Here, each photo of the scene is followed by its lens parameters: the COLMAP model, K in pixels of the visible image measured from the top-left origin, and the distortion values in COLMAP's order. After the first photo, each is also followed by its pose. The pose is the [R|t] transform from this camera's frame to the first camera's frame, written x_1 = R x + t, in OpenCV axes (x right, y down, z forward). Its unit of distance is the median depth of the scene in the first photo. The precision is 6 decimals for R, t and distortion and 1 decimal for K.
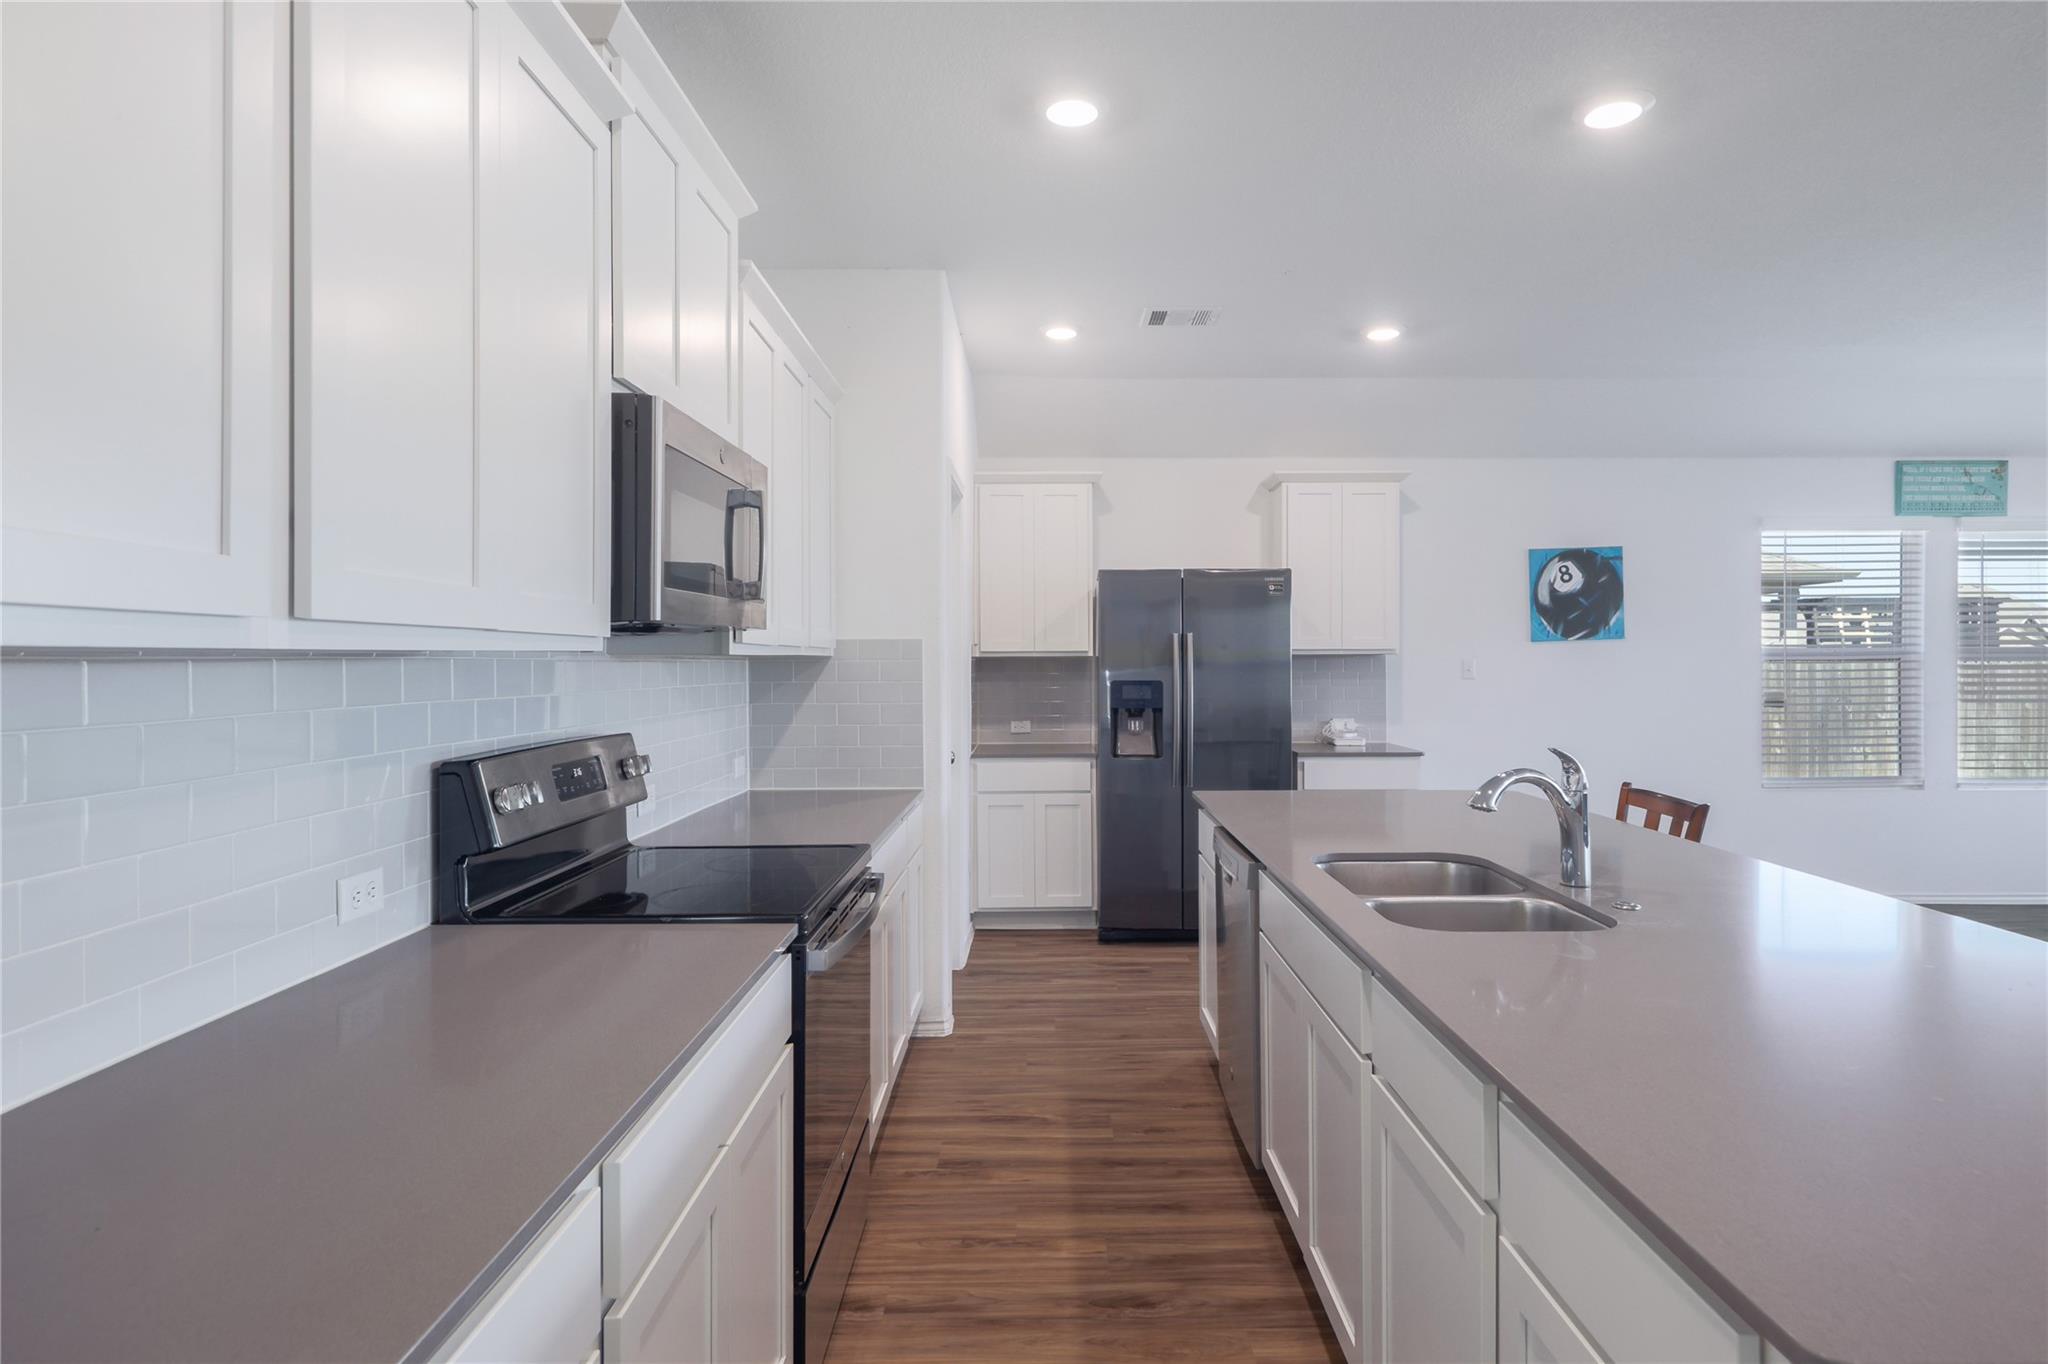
lens RADIAL K [[1087.8, 0, 1024.0], [0, 1087.8, 682.0], [0, 0, 1]] dist [-0.000423, -0.000051]
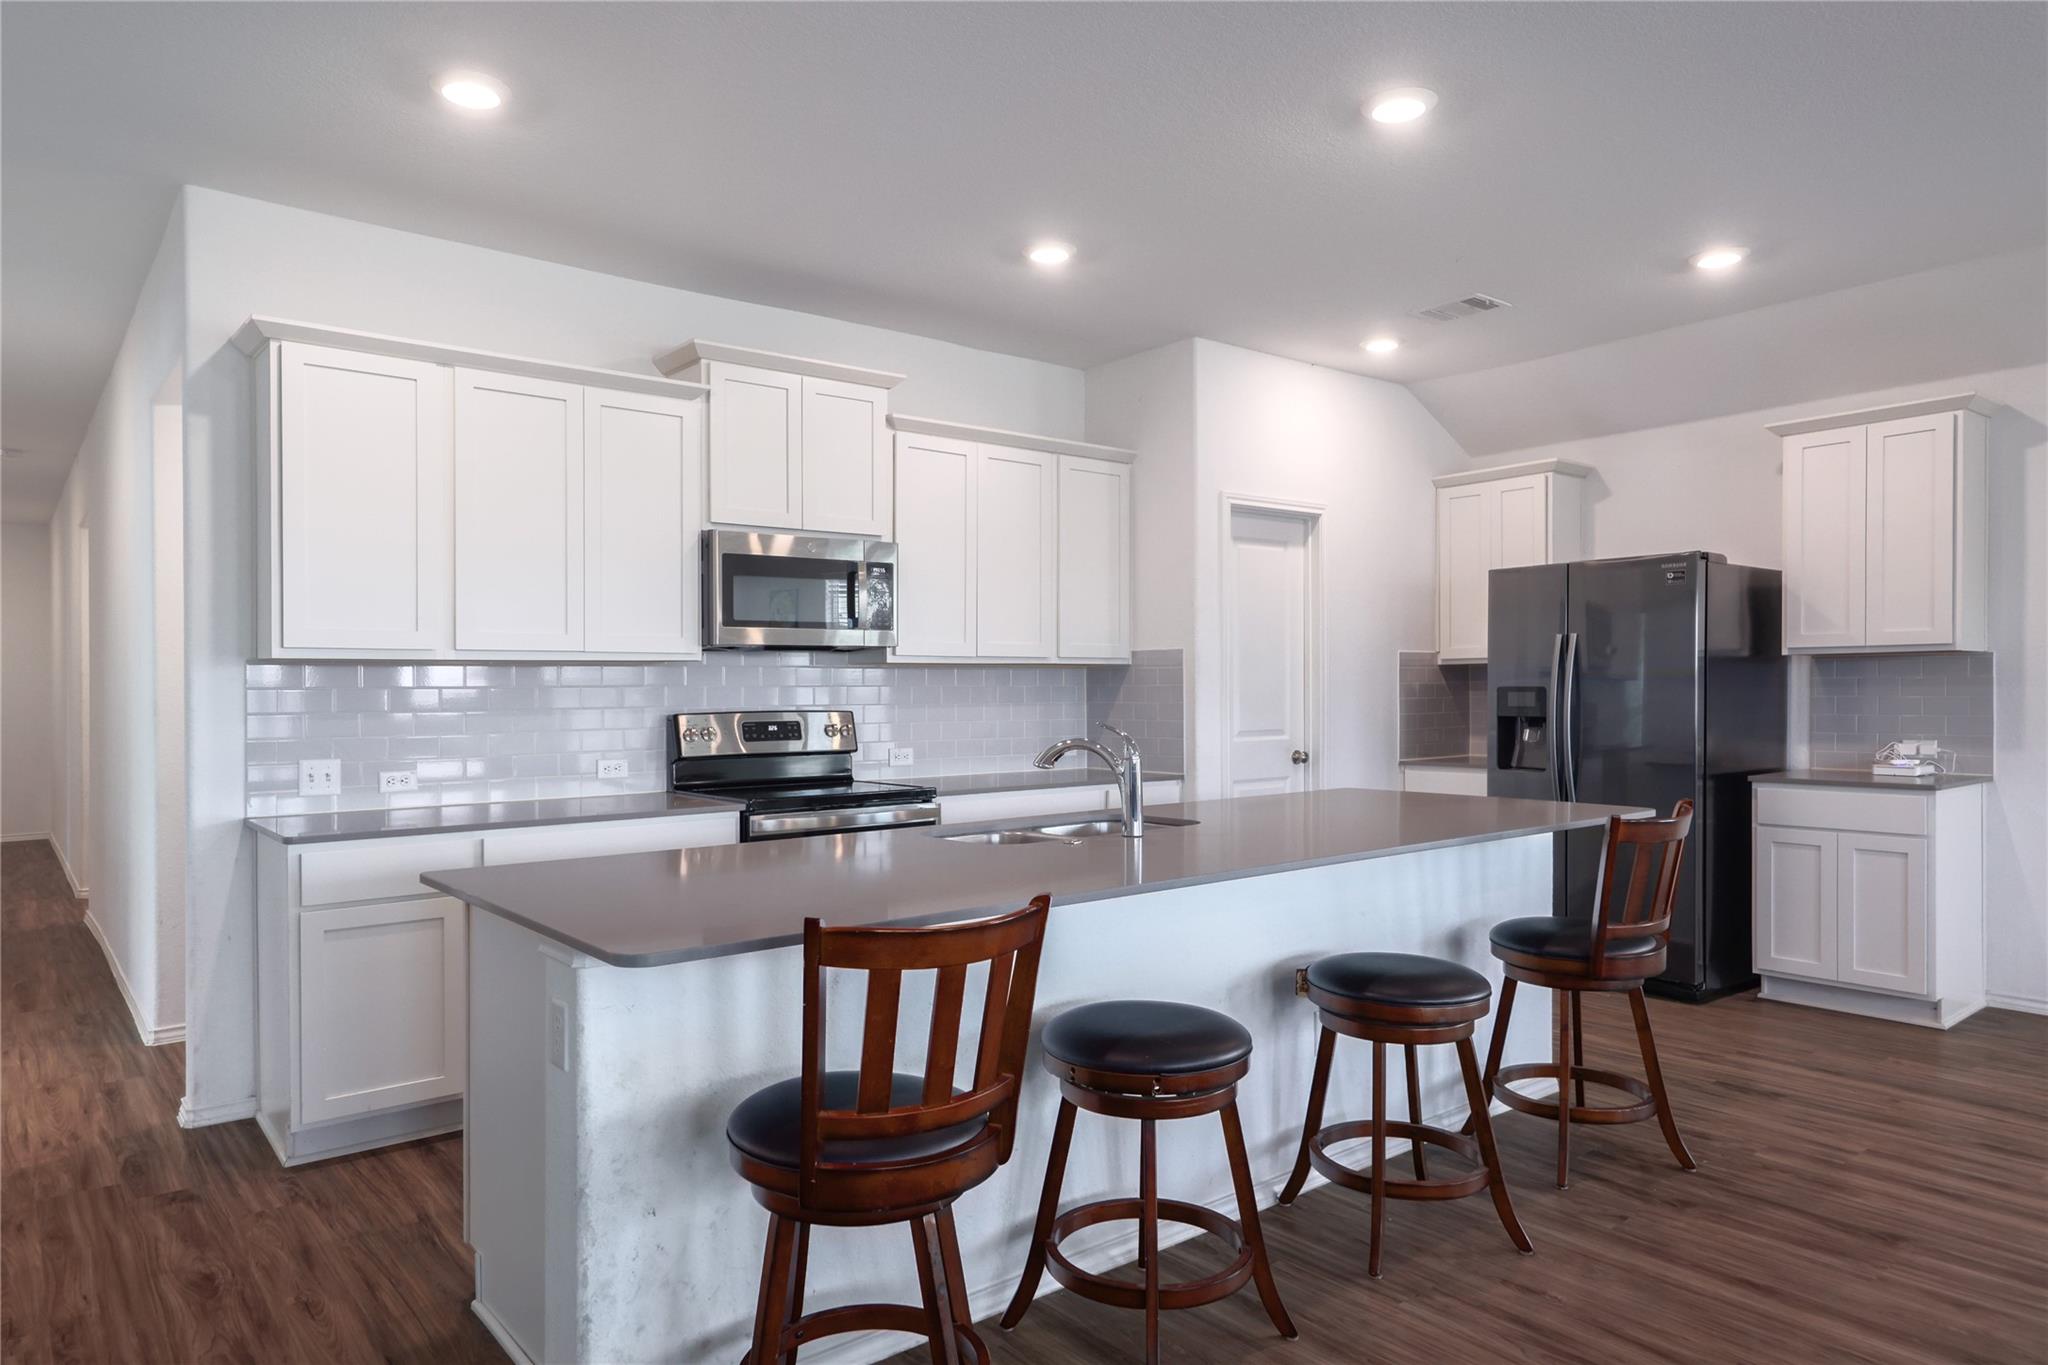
lens RADIAL K [[1254.4, 0, 1024.0], [0, 1254.4, 682.5], [0, 0, 1]] dist [0.000665, 0.000082]
pose [[0.642997, -0.004235, -0.765857, 0.723900], [-0.008286, 0.999888, -0.012486, 0.014122], [0.765824, 0.014374, 0.642890, -0.015845]]
